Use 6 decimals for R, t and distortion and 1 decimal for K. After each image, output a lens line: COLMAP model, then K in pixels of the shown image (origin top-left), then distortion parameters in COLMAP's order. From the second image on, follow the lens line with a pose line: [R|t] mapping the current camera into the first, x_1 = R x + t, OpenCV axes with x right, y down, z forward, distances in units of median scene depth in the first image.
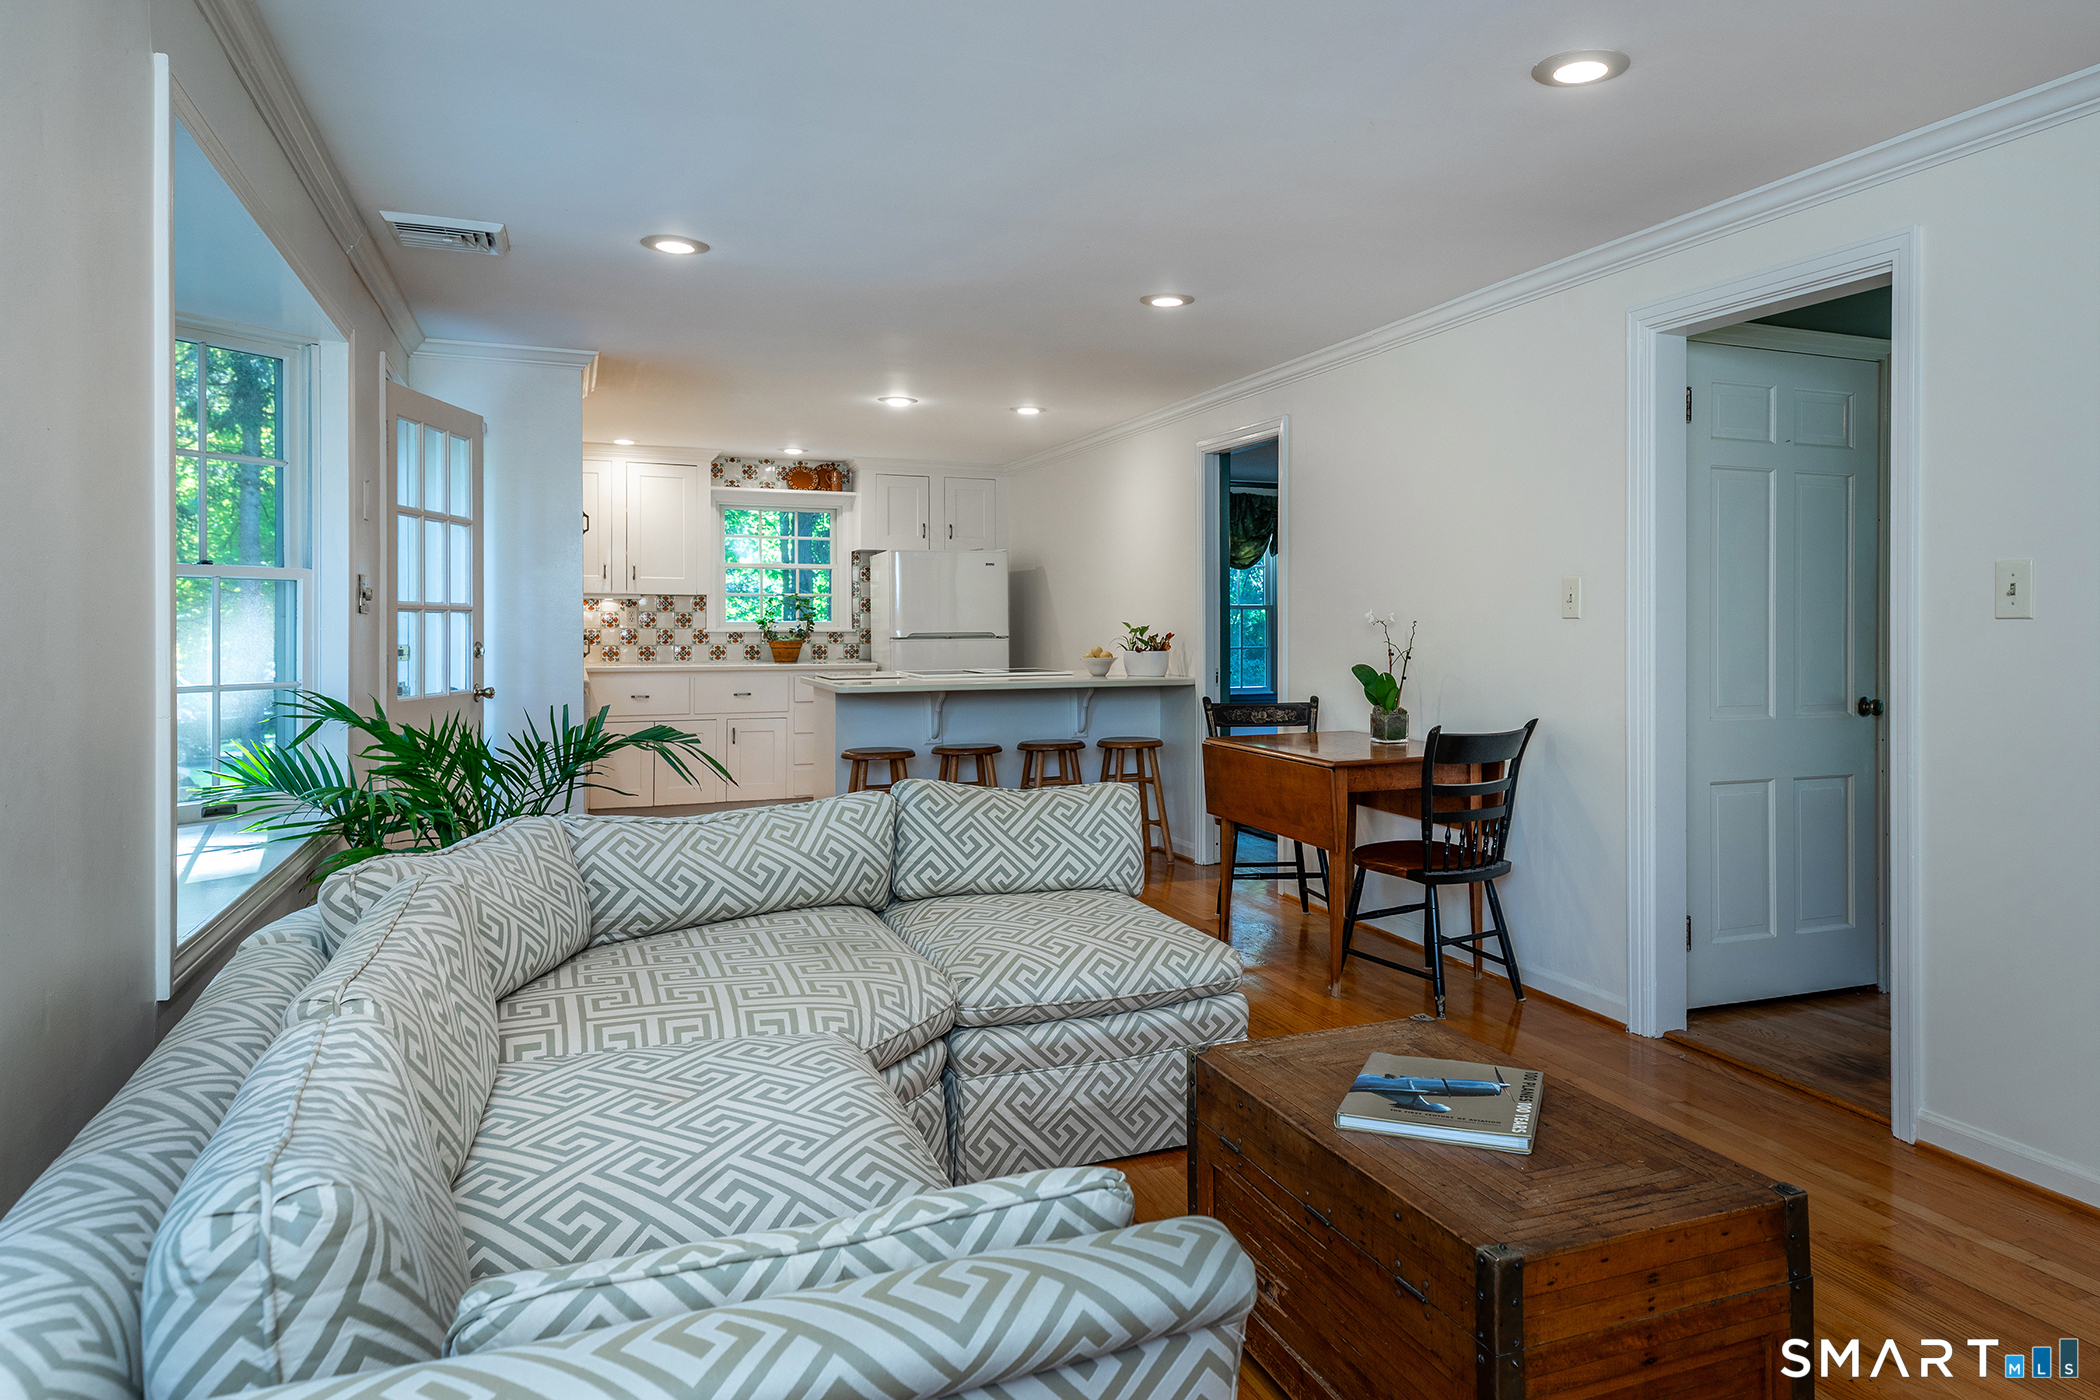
lens RADIAL K [[1276.2, 0, 1189.3], [0, 1276.2, 626.9], [0, 0, 1]] dist [0.001469, 0.000025]
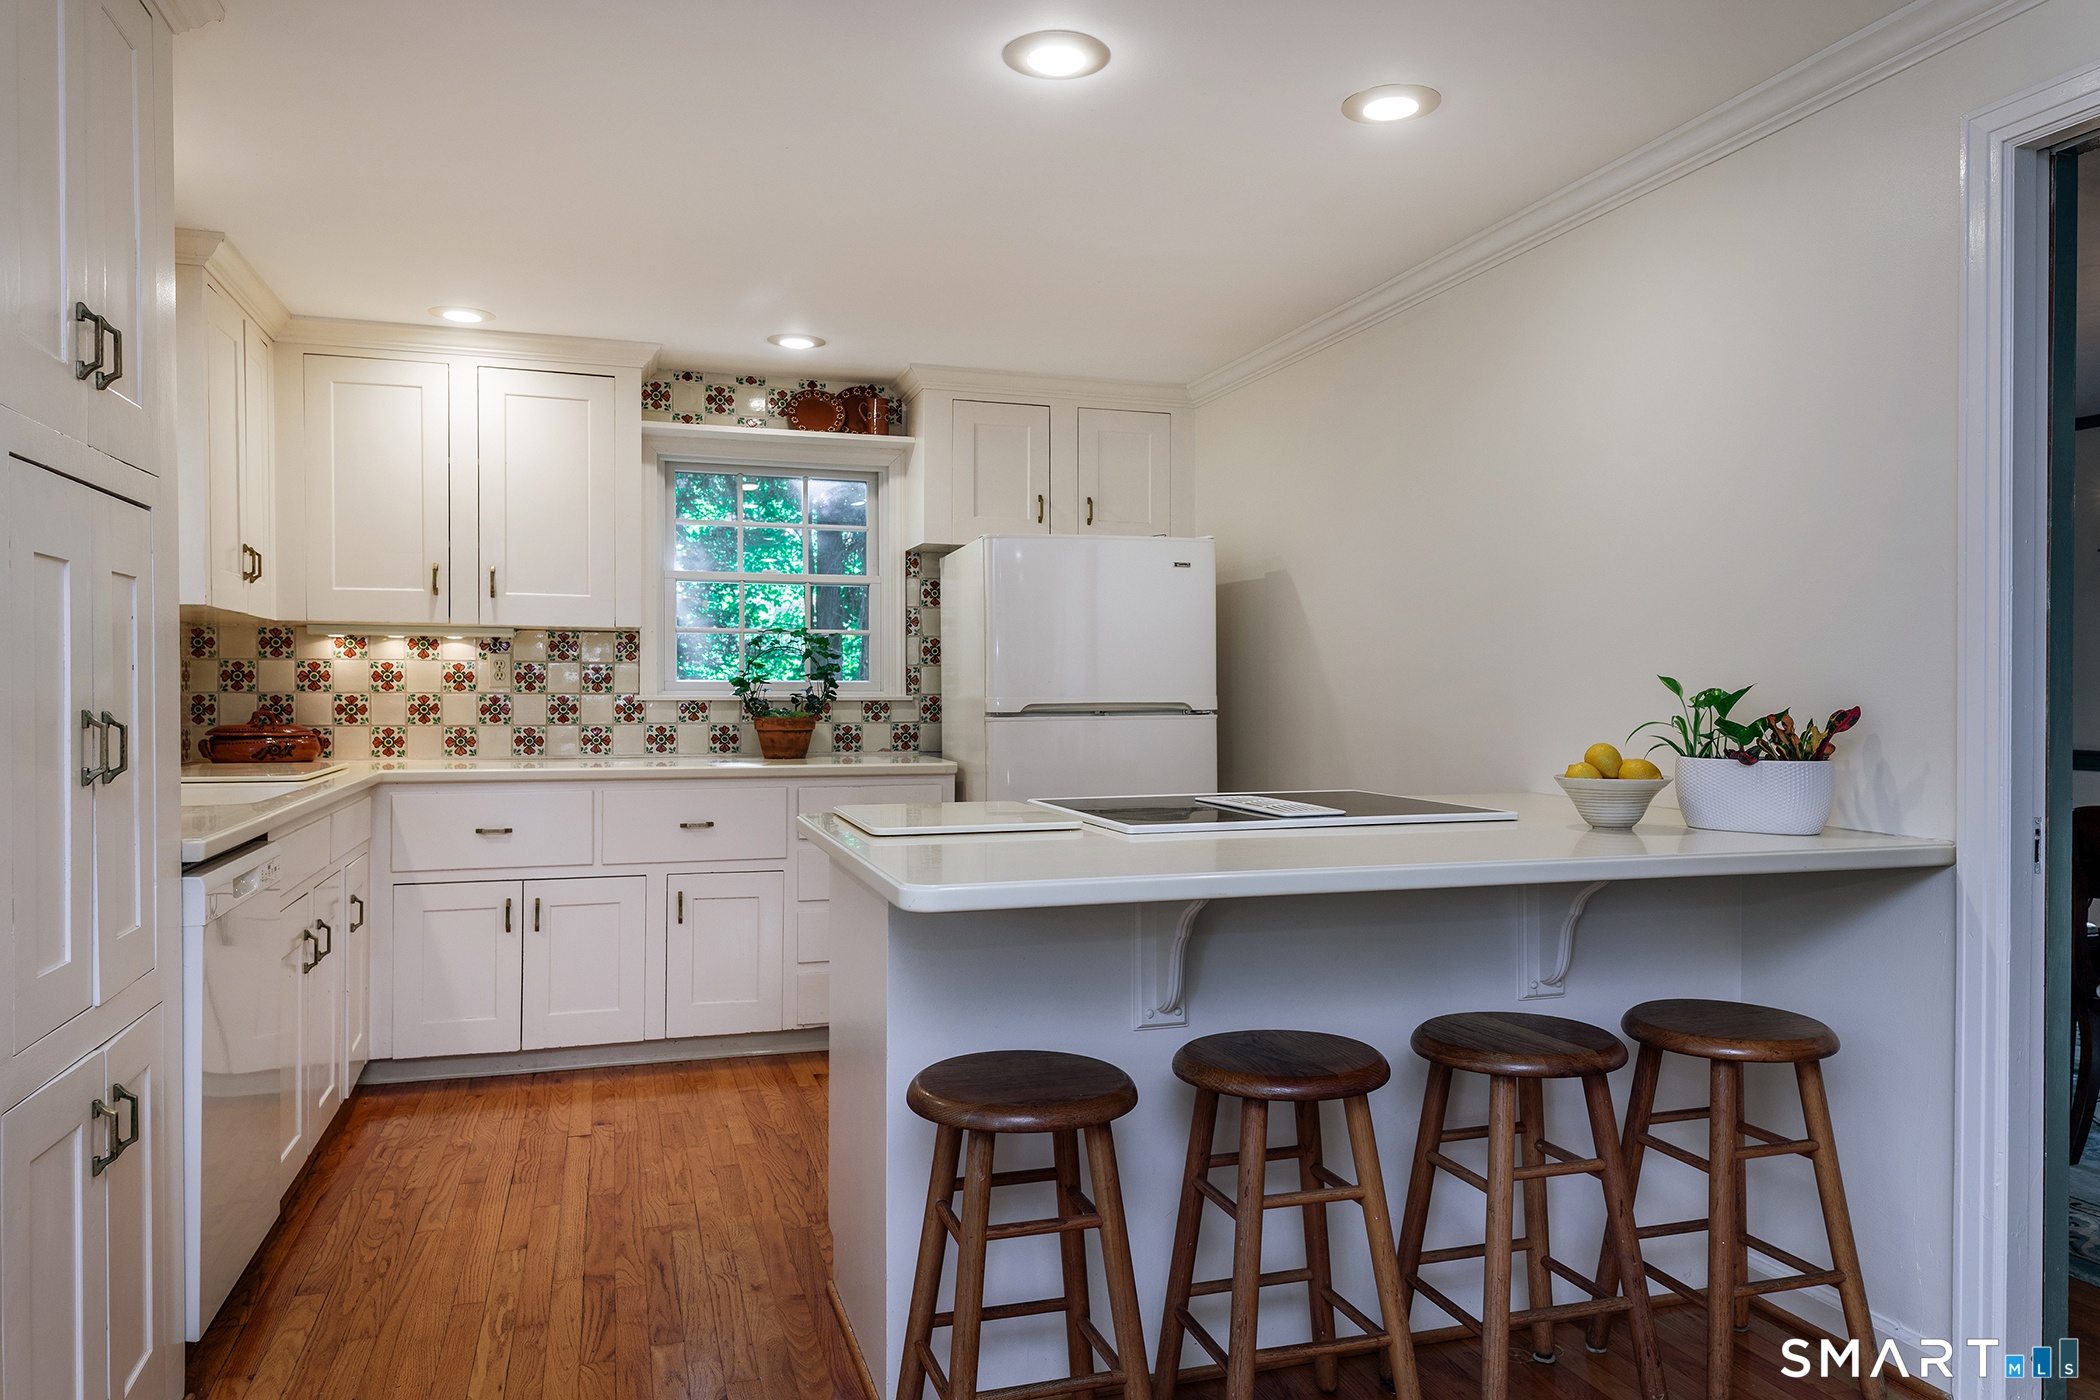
lens RADIAL K [[1413.8, 0, 1062.7], [0, 1413.8, 701.2], [0, 0, 1]] dist [0.041482, -0.043229]
pose [[0.991218, 0.002655, -0.132210, -0.126276], [-0.002024, 0.999986, 0.004910, 0.001091], [0.132221, -0.004599, 0.991210, 0.439612]]
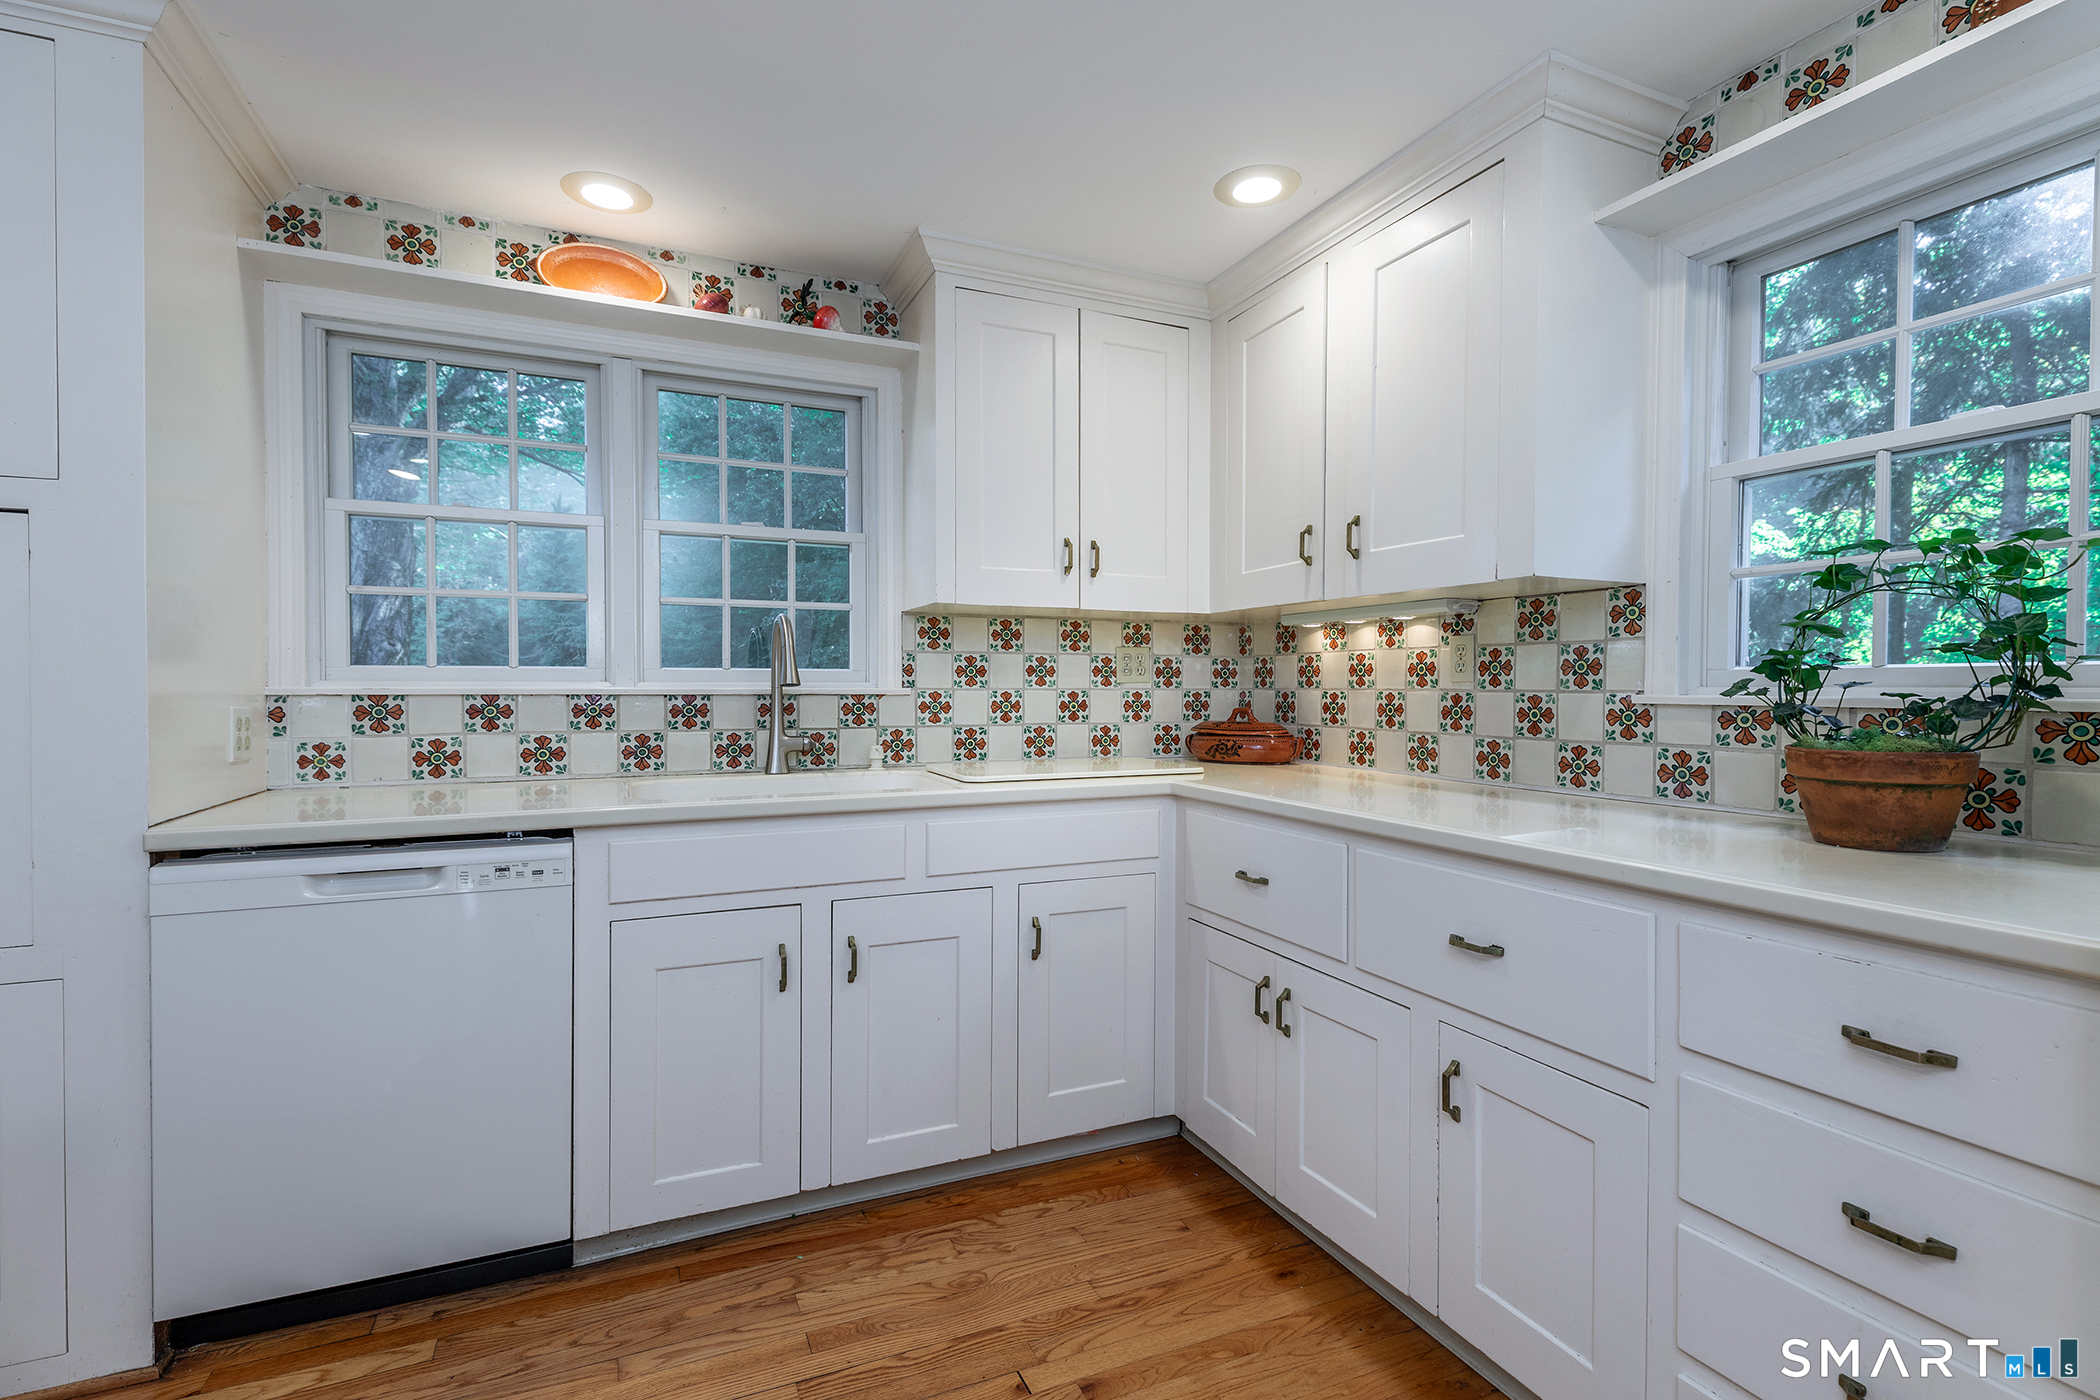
lens RADIAL K [[955.1, 0, 1029.8], [0, 955.1, 695.2], [0, 0, 1]] dist [0.039280, -0.014379]
pose [[-0.032329, 0.007753, -0.999447, -0.142332], [-0.005919, 0.999951, 0.007949, 0.001040], [0.999460, 0.006173, -0.032281, 0.861504]]
